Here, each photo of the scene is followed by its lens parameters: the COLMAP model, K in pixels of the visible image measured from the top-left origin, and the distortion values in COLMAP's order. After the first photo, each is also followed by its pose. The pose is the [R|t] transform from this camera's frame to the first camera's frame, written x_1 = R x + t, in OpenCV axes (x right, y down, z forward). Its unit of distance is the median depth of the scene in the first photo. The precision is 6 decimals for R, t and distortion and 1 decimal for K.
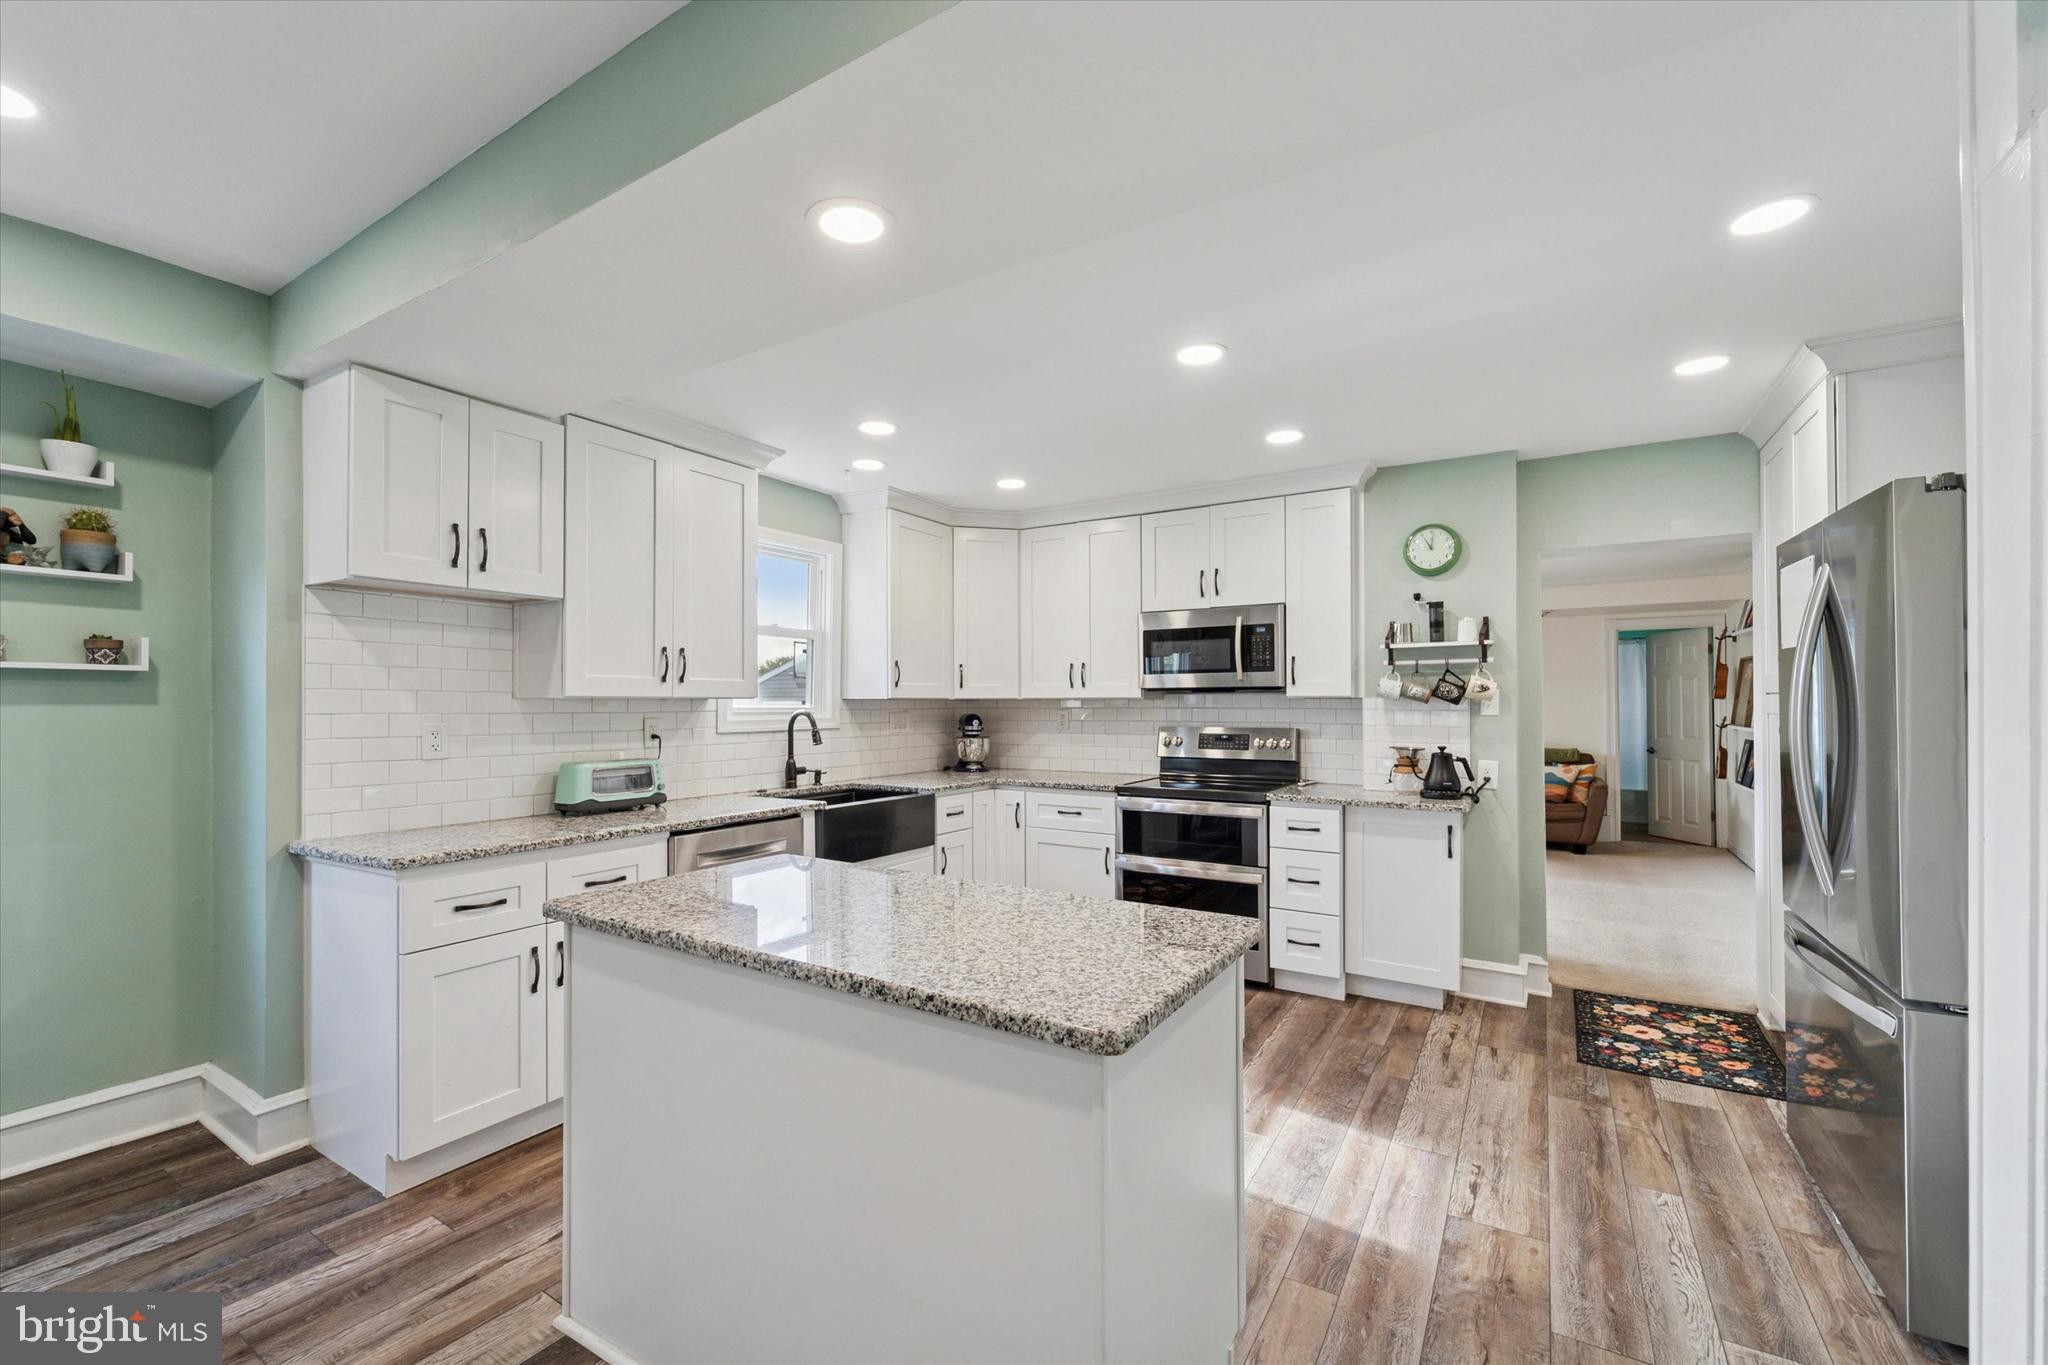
lens RADIAL K [[828.6, 0, 1026.2], [0, 828.6, 695.1], [0, 0, 1]] dist [0.002511, -0.002474]
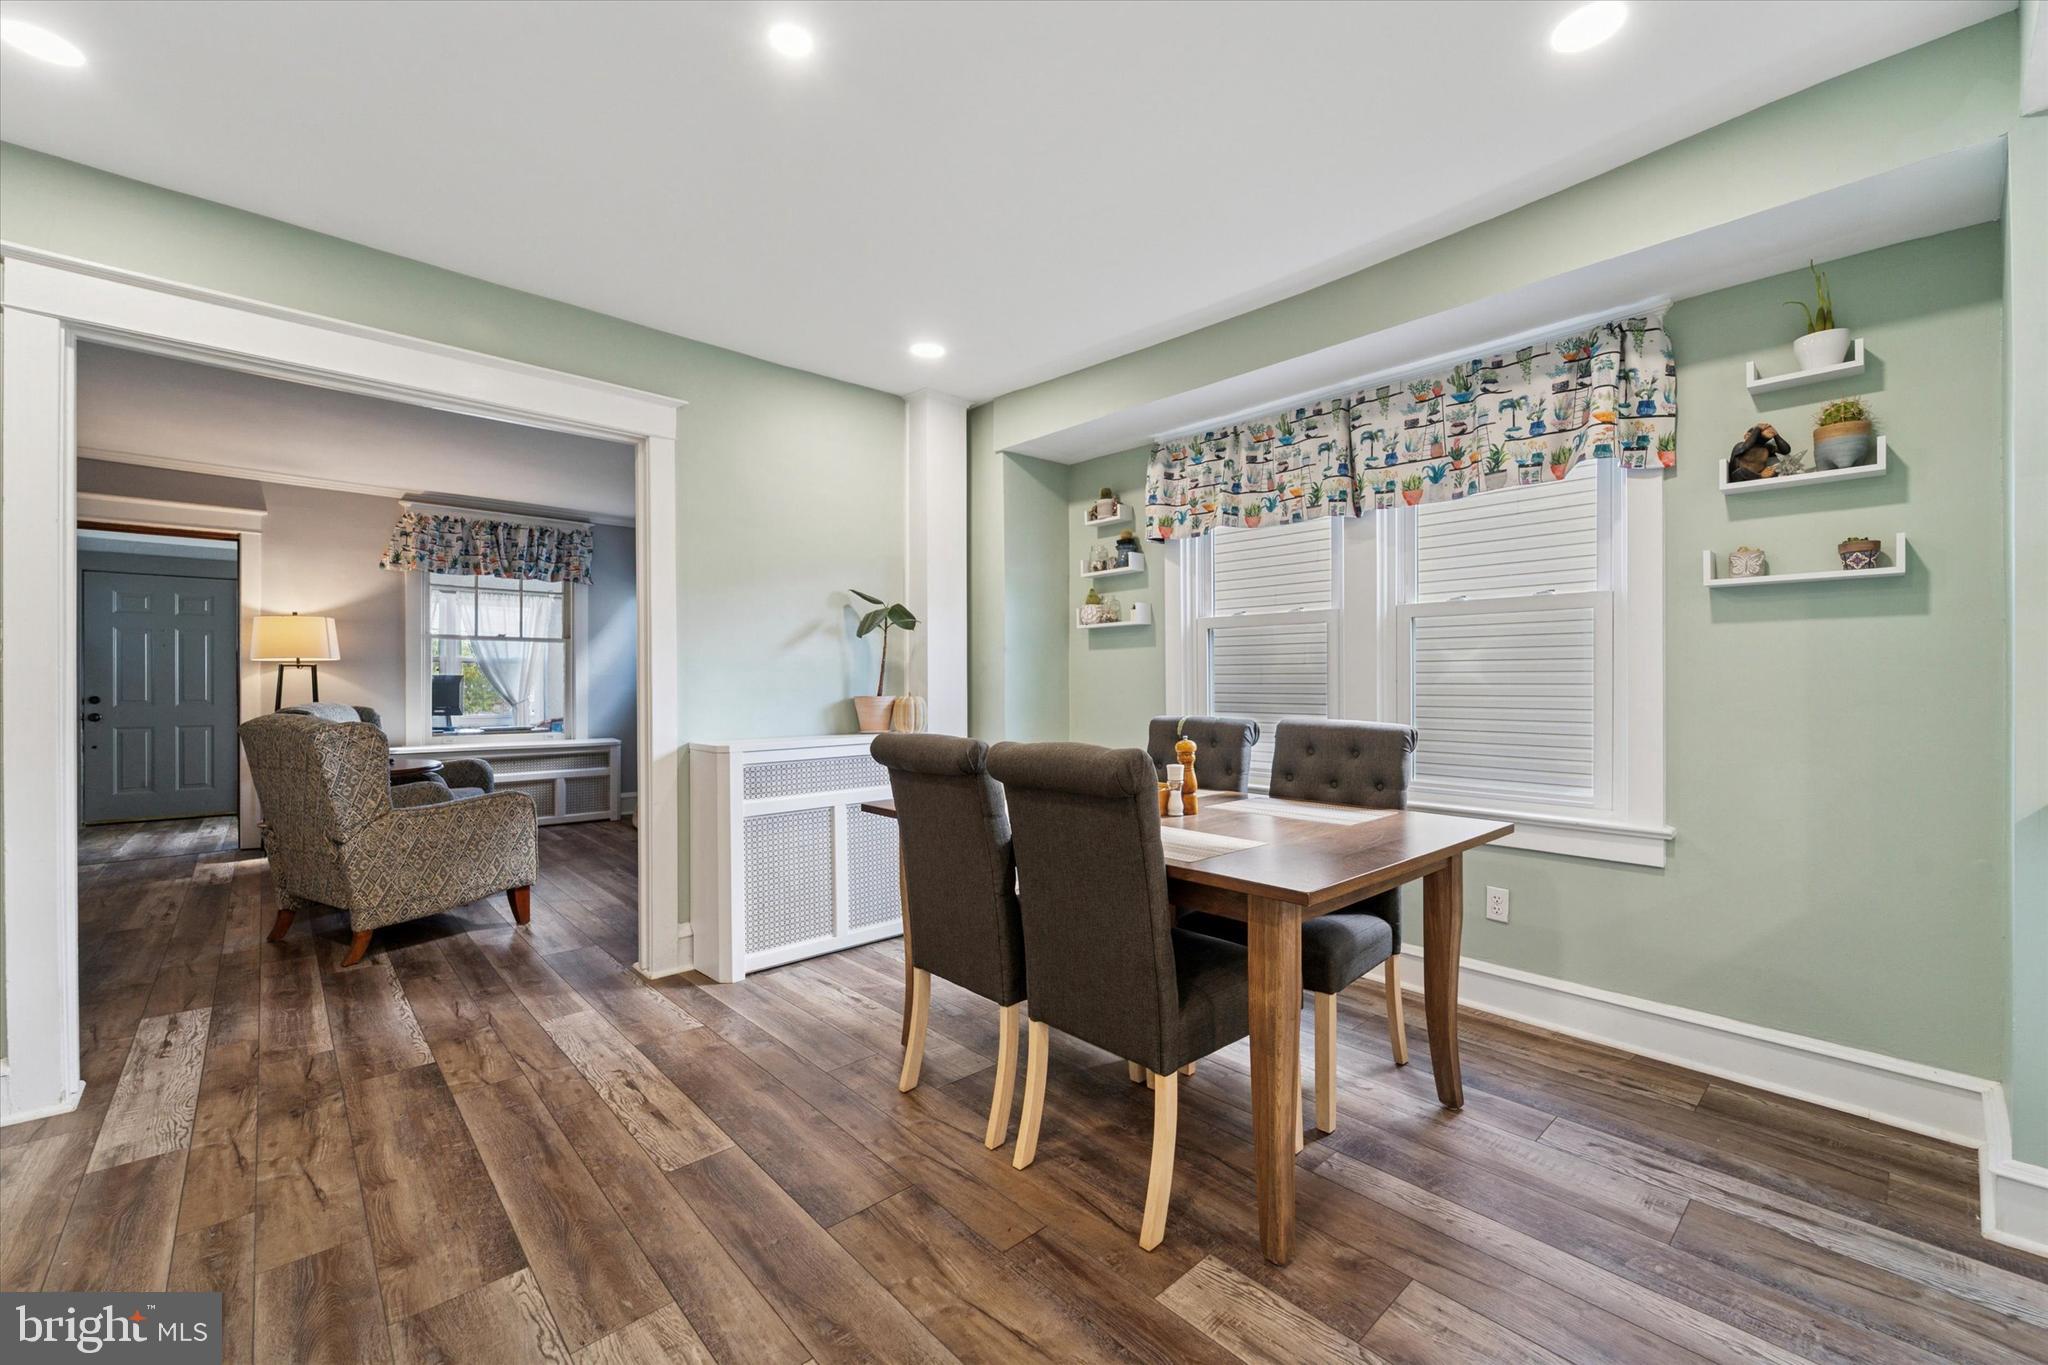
lens RADIAL K [[828.6, 0, 1023.4], [0, 828.6, 686.8], [0, 0, 1]] dist [0.002511, -0.002474]
pose [[-0.263643, 0.007041, -0.964595, -0.016506], [0.011892, 0.999921, 0.004049, 0.049791], [0.964547, -0.010403, -0.263706, 0.252635]]
